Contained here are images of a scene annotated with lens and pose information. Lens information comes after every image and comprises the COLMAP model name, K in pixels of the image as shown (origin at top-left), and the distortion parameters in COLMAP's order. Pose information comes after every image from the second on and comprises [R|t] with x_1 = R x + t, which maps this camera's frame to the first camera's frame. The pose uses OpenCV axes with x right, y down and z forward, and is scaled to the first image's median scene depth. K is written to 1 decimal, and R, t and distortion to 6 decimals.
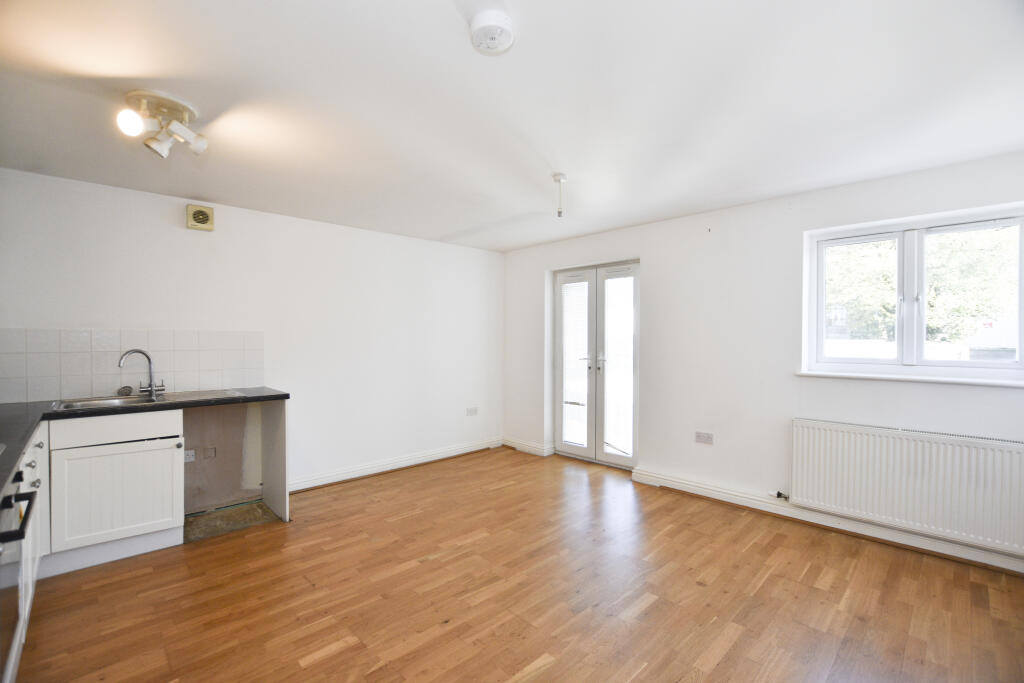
lens RADIAL K [[451.0, 0, 512.1], [0, 451.0, 344.4], [0, 0, 1]] dist [-0.030963, 0.000286]
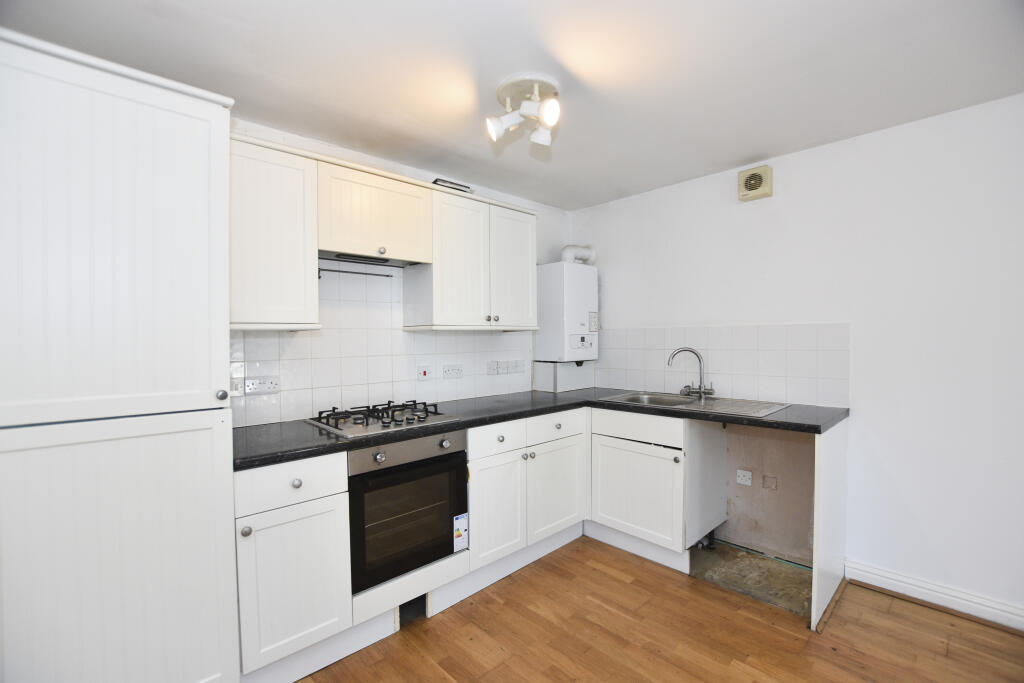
lens RADIAL K [[451.0, 0, 512.1], [0, 451.0, 344.4], [0, 0, 1]] dist [-0.030963, 0.000286]
pose [[-0.018472, 0.012370, -0.999753, 0.112500], [-0.002155, 0.999921, 0.012412, -0.006312], [0.999827, 0.002384, -0.018444, 0.622024]]
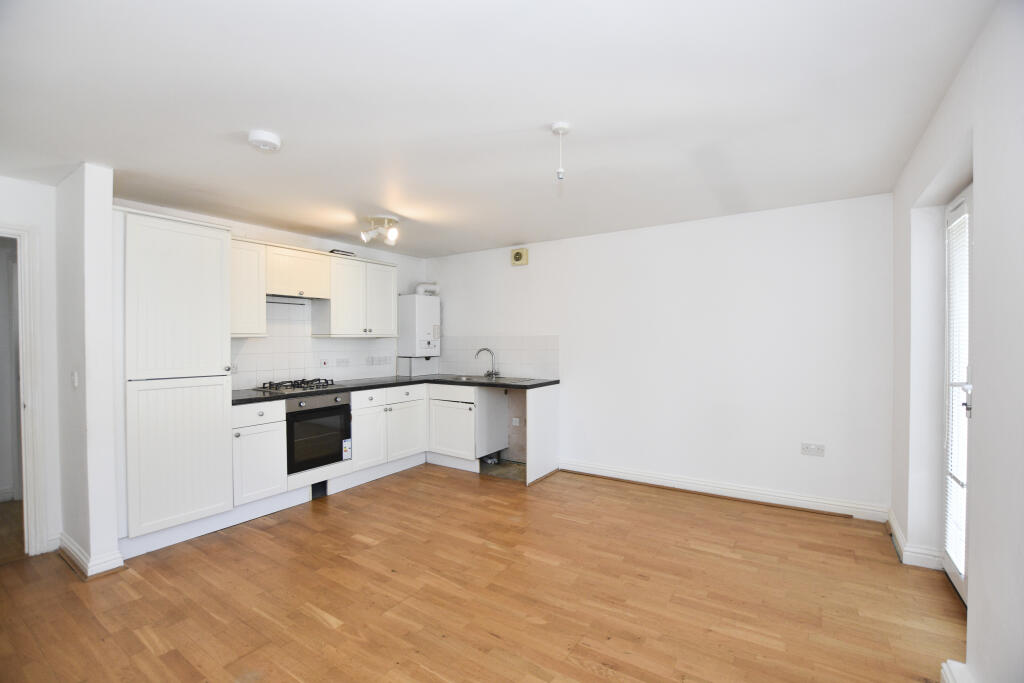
lens RADIAL K [[451.0, 0, 512.1], [0, 451.0, 344.4], [0, 0, 1]] dist [-0.030963, 0.000286]
pose [[0.208247, 0.005121, -0.978063, 0.771277], [-0.007390, 0.999966, 0.003662, -0.008807], [0.978048, 0.006465, 0.208278, 0.723515]]
